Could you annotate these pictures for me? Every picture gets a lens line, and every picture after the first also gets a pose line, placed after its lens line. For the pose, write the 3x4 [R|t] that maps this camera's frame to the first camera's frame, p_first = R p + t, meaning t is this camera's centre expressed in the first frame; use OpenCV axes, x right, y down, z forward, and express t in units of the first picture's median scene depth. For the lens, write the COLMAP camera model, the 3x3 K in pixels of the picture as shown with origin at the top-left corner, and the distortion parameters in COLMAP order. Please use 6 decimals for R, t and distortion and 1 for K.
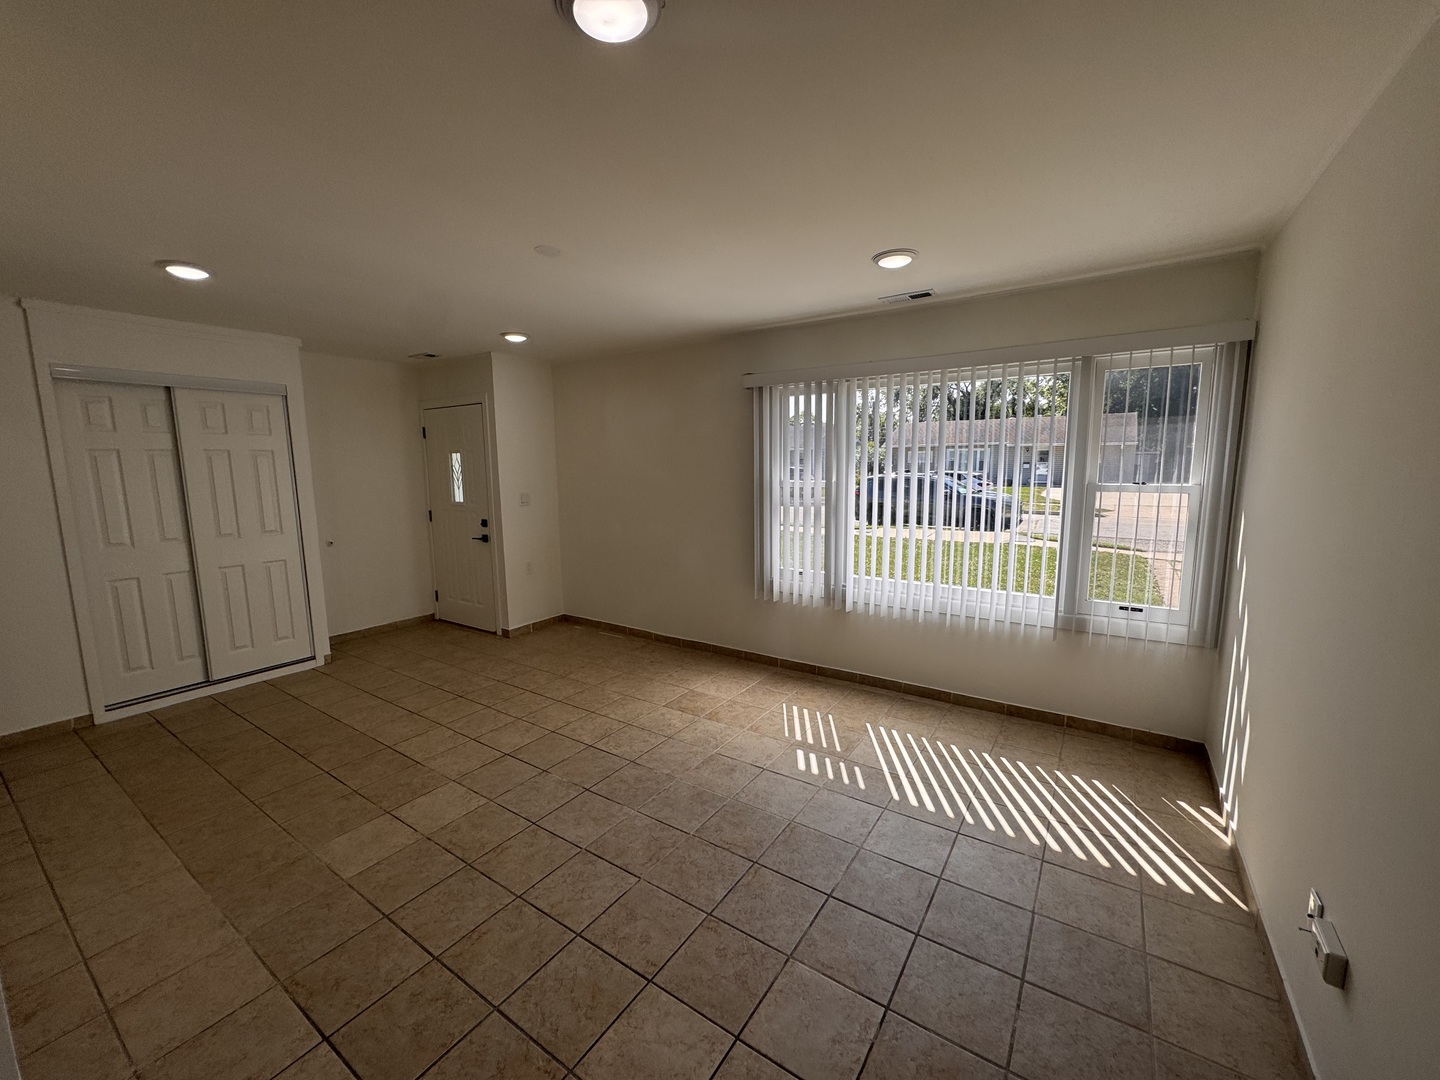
lens RADIAL K [[577.0, 0, 720.1], [0, 577.0, 539.9], [0, 0, 1]] dist [-0.002442, 0.000914]
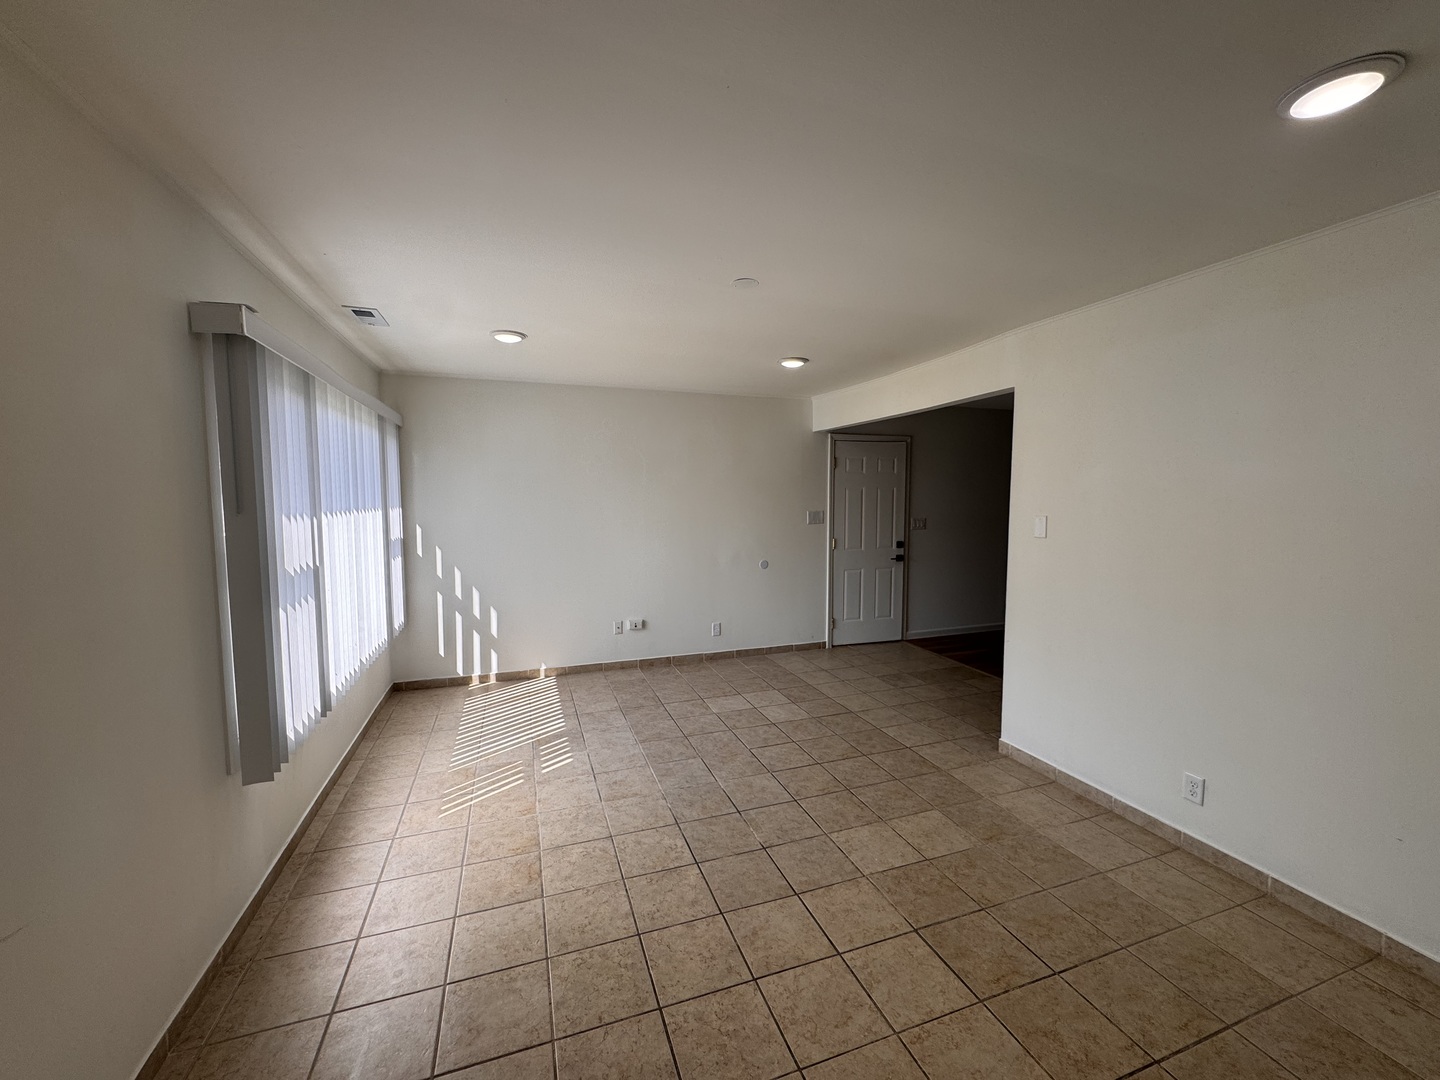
lens RADIAL K [[577.0, 0, 719.4], [0, 577.0, 539.2], [0, 0, 1]] dist [-0.002442, 0.000914]
pose [[-0.805003, -0.039833, 0.591932, -0.834986], [0.085153, 0.979655, 0.181728, -0.244611], [-0.587128, 0.196696, -0.785233, 1.828175]]
